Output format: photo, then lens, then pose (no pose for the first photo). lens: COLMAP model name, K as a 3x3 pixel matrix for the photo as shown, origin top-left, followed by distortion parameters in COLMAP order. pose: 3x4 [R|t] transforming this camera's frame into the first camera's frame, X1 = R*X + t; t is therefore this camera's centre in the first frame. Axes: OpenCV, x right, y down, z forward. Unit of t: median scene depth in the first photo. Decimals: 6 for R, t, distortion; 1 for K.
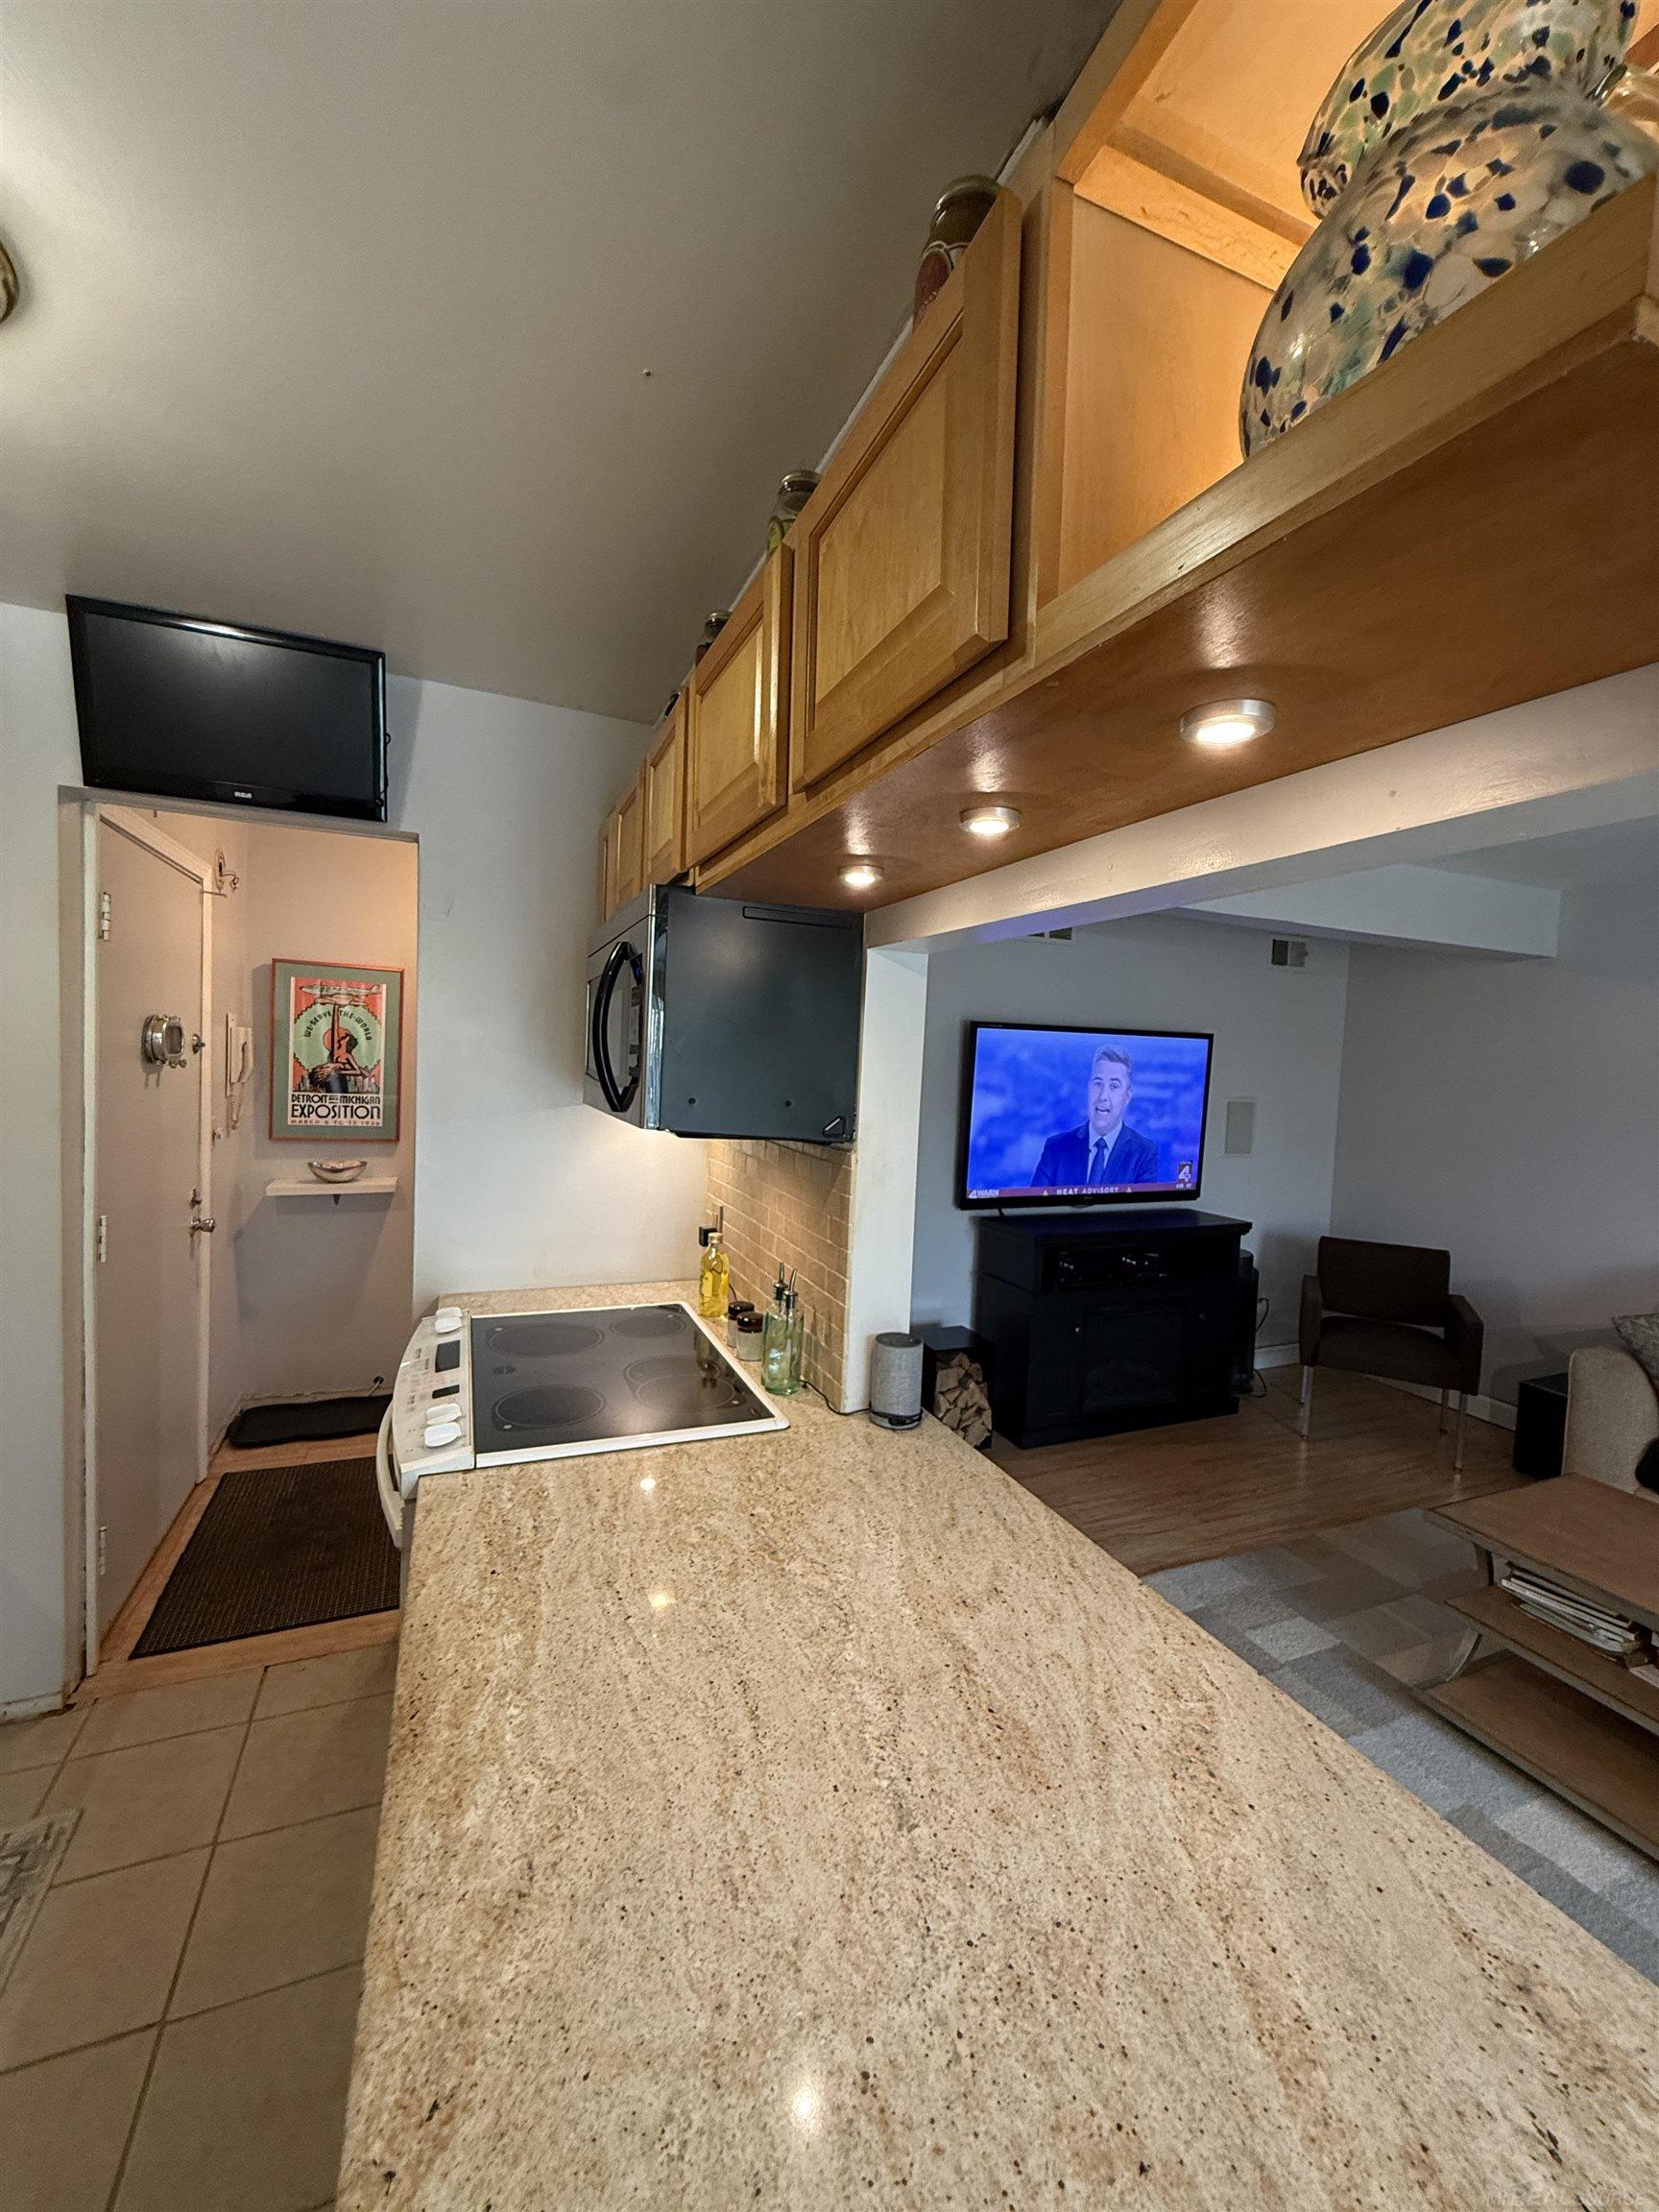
lens RADIAL K [[885.9, 0, 830.0], [0, 885.9, 1104.4], [0, 0, 1]] dist [0.001743, -0.000380]
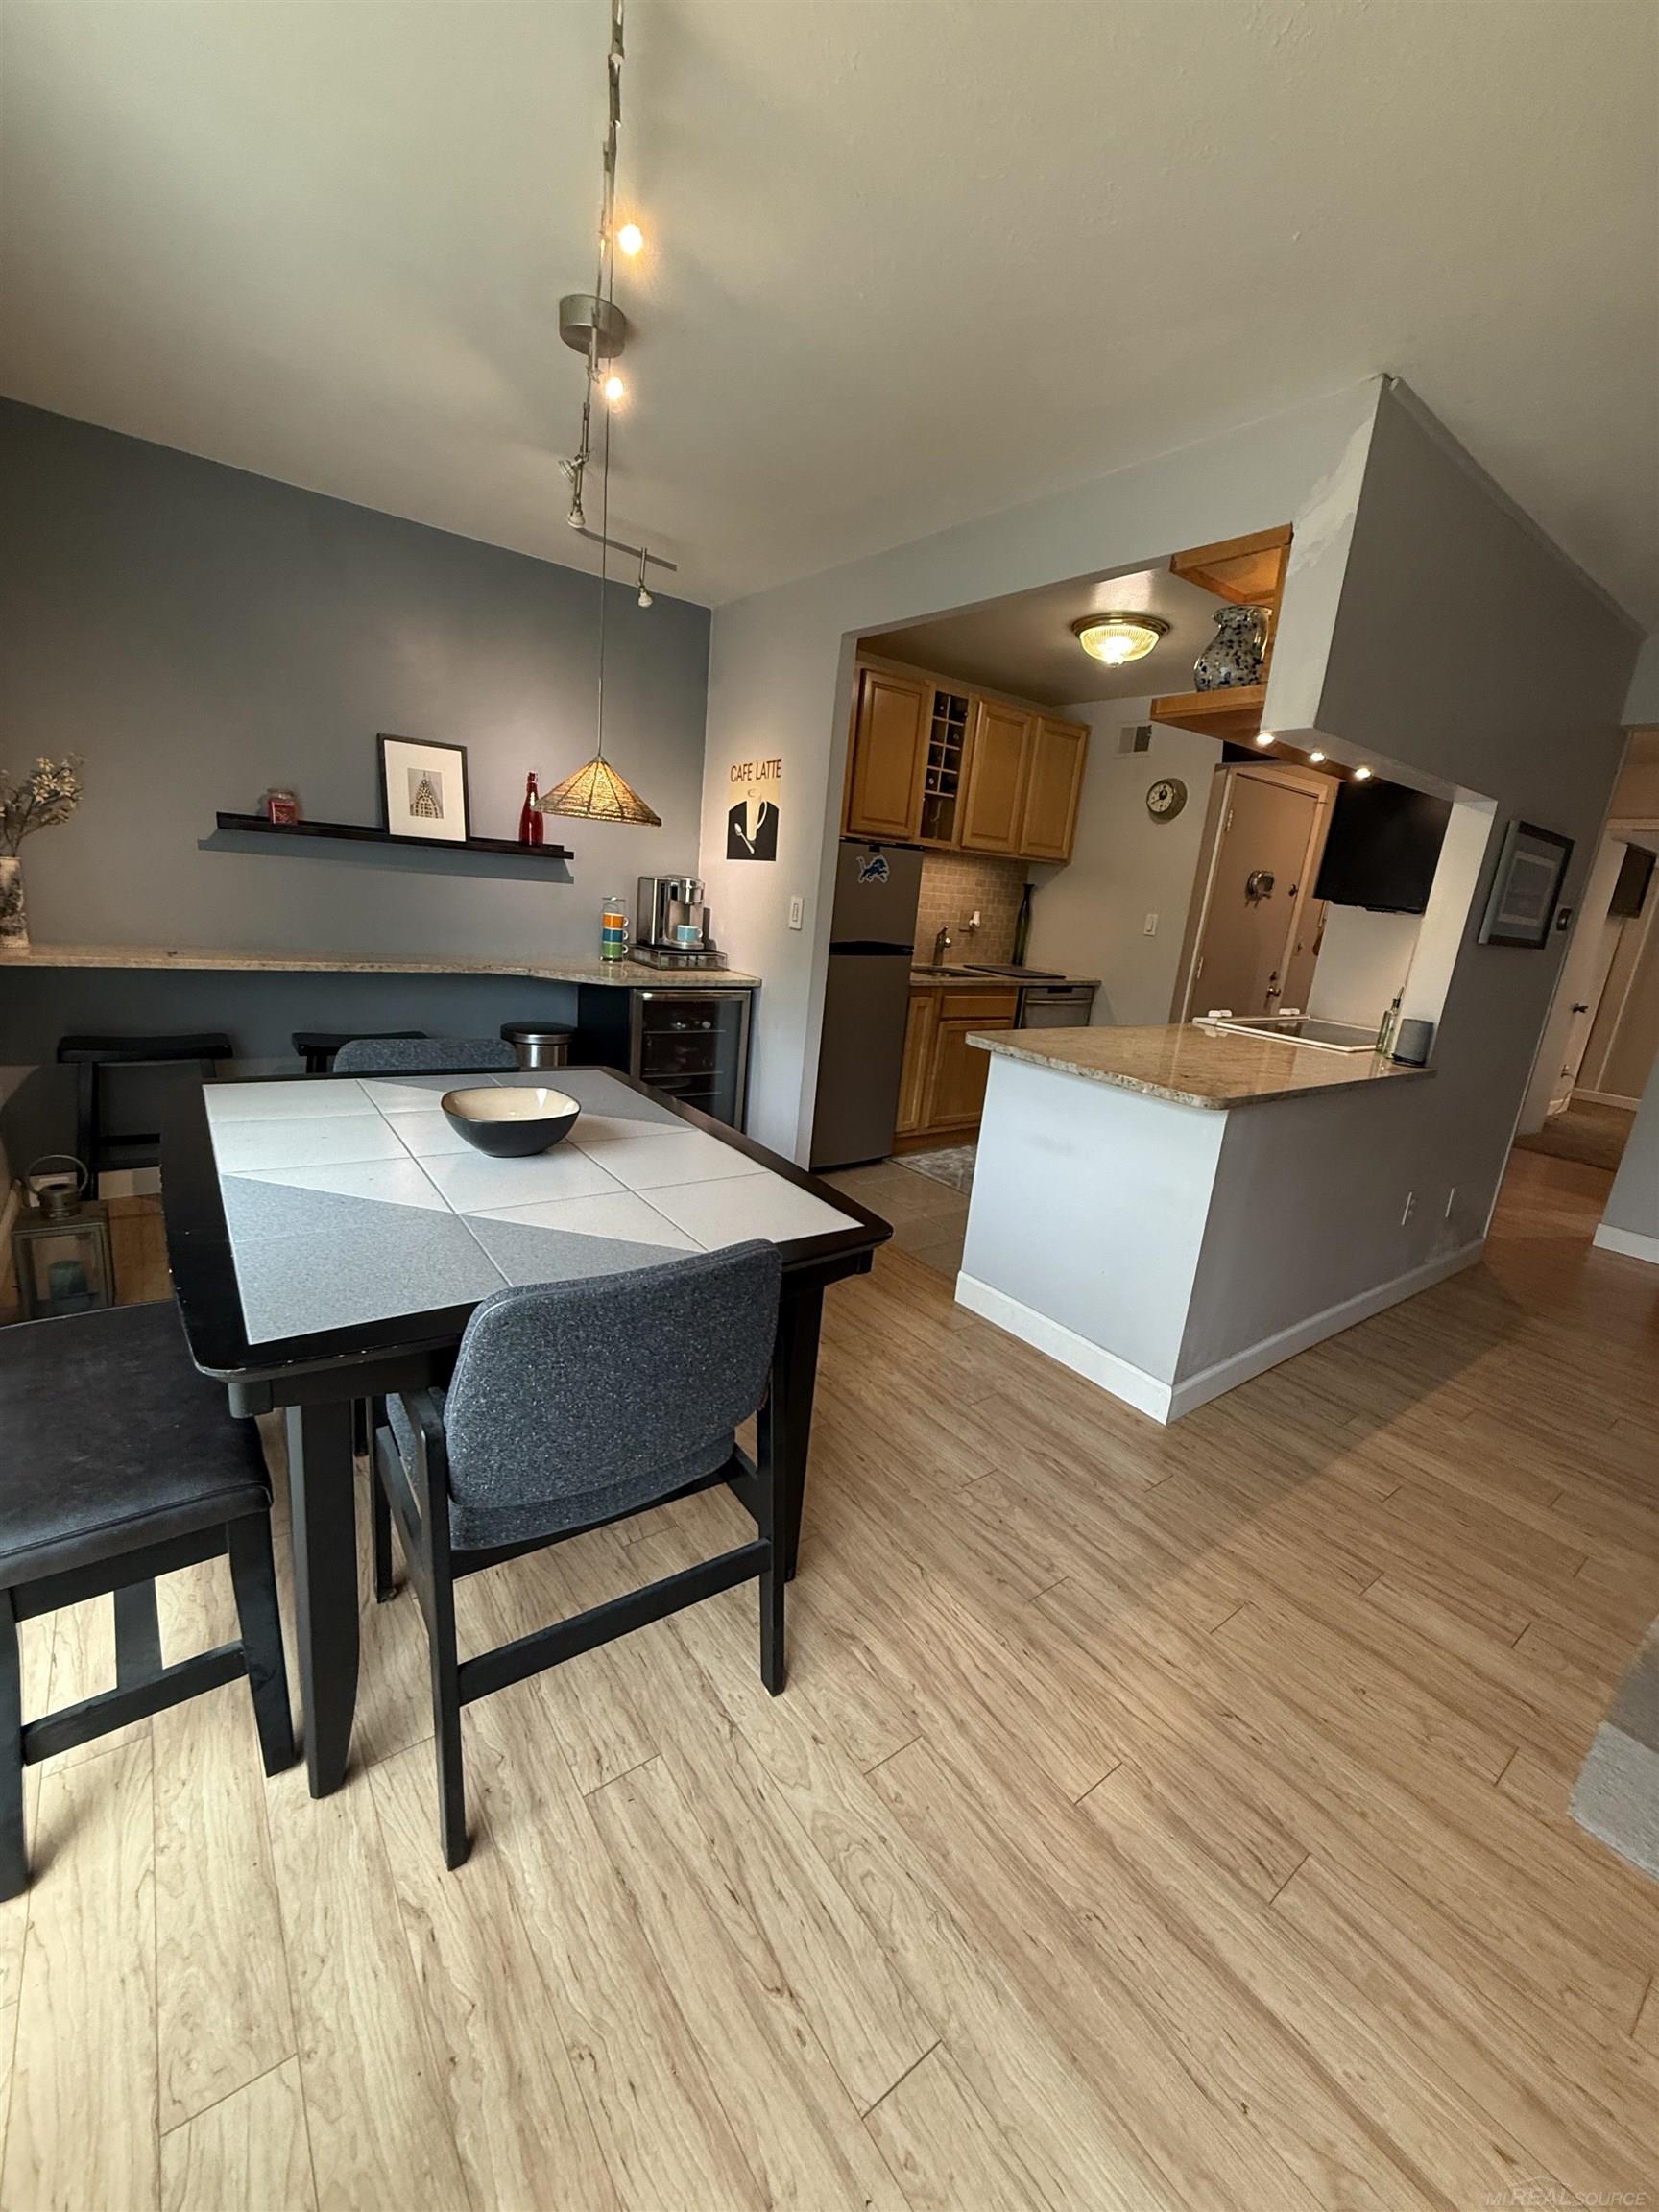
lens RADIAL K [[885.9, 0, 842.8], [0, 885.9, 1119.0], [0, 0, 1]] dist [0.001743, -0.000380]
pose [[0.254882, 0.228426, -0.939604, 1.428364], [-0.125716, 0.971278, 0.202024, 0.223209], [0.958765, 0.066630, 0.276278, -0.589278]]
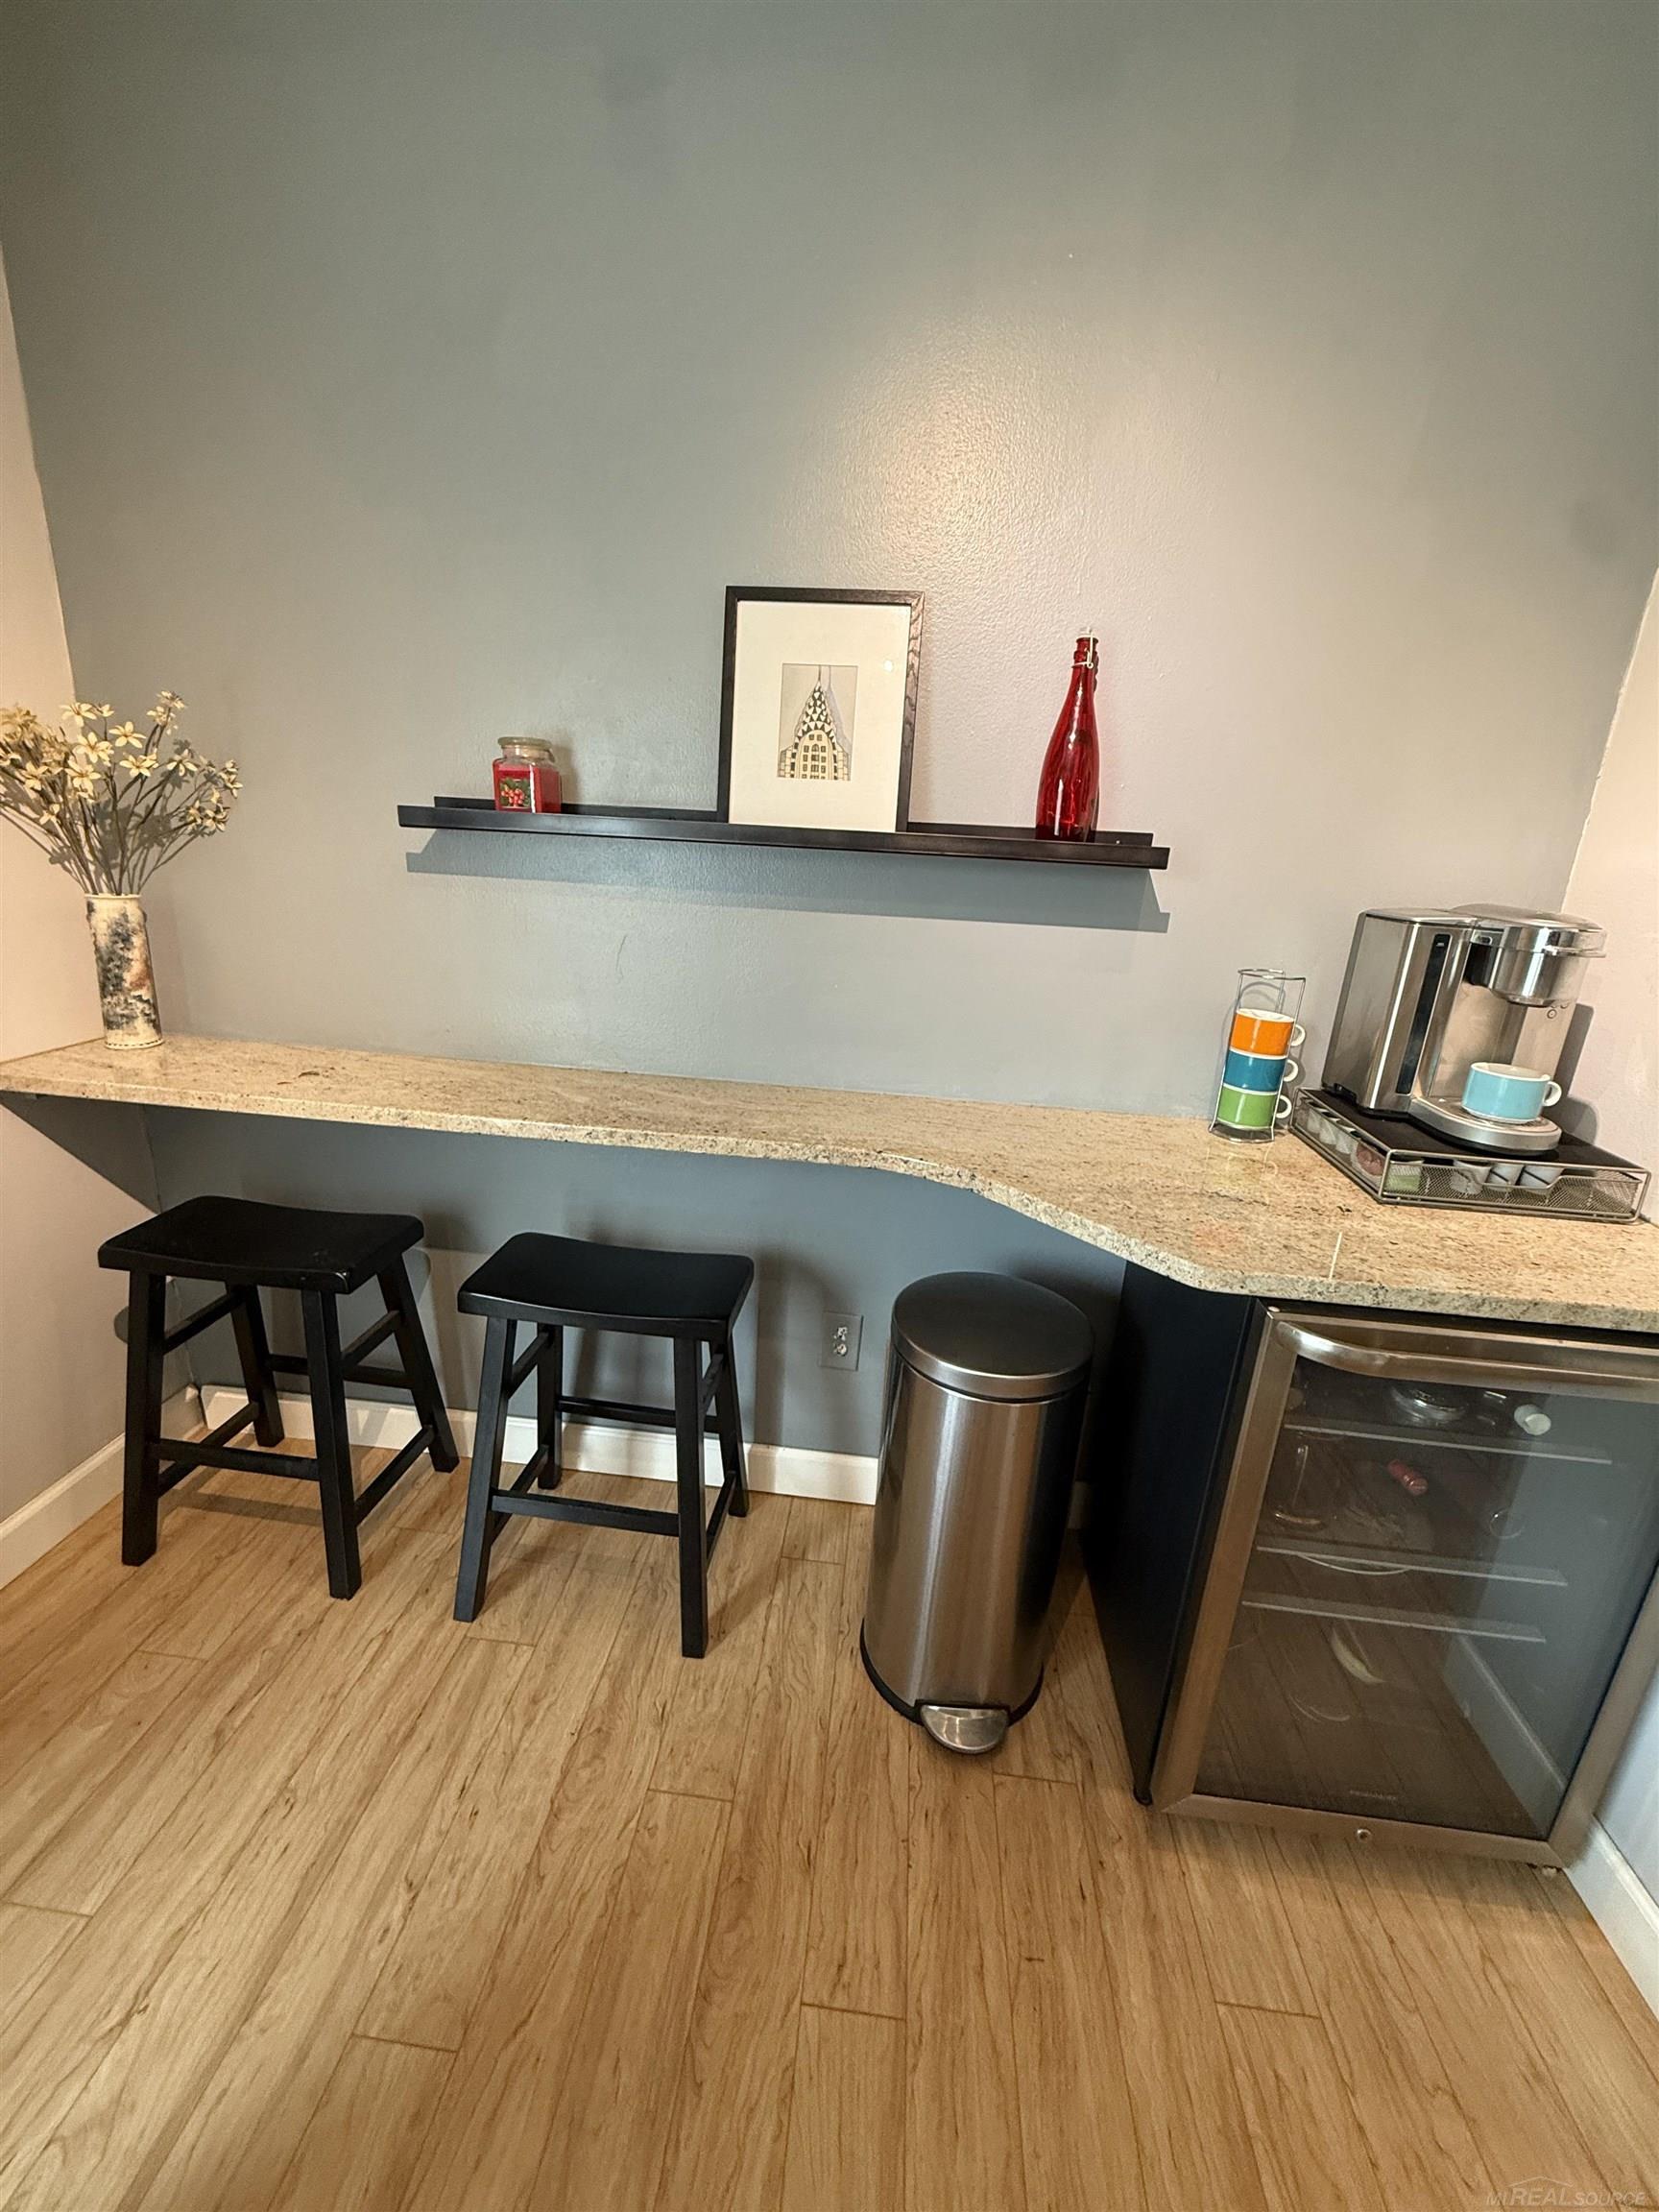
lens RADIAL K [[885.9, 0, 843.9], [0, 885.9, 1101.0], [0, 0, 1]] dist [0.001743, -0.000380]
pose [[-0.457806, 0.179971, -0.870646, -0.038471], [-0.121101, 0.957546, 0.261612, 0.154471], [0.880766, 0.225204, -0.416575, -0.544857]]
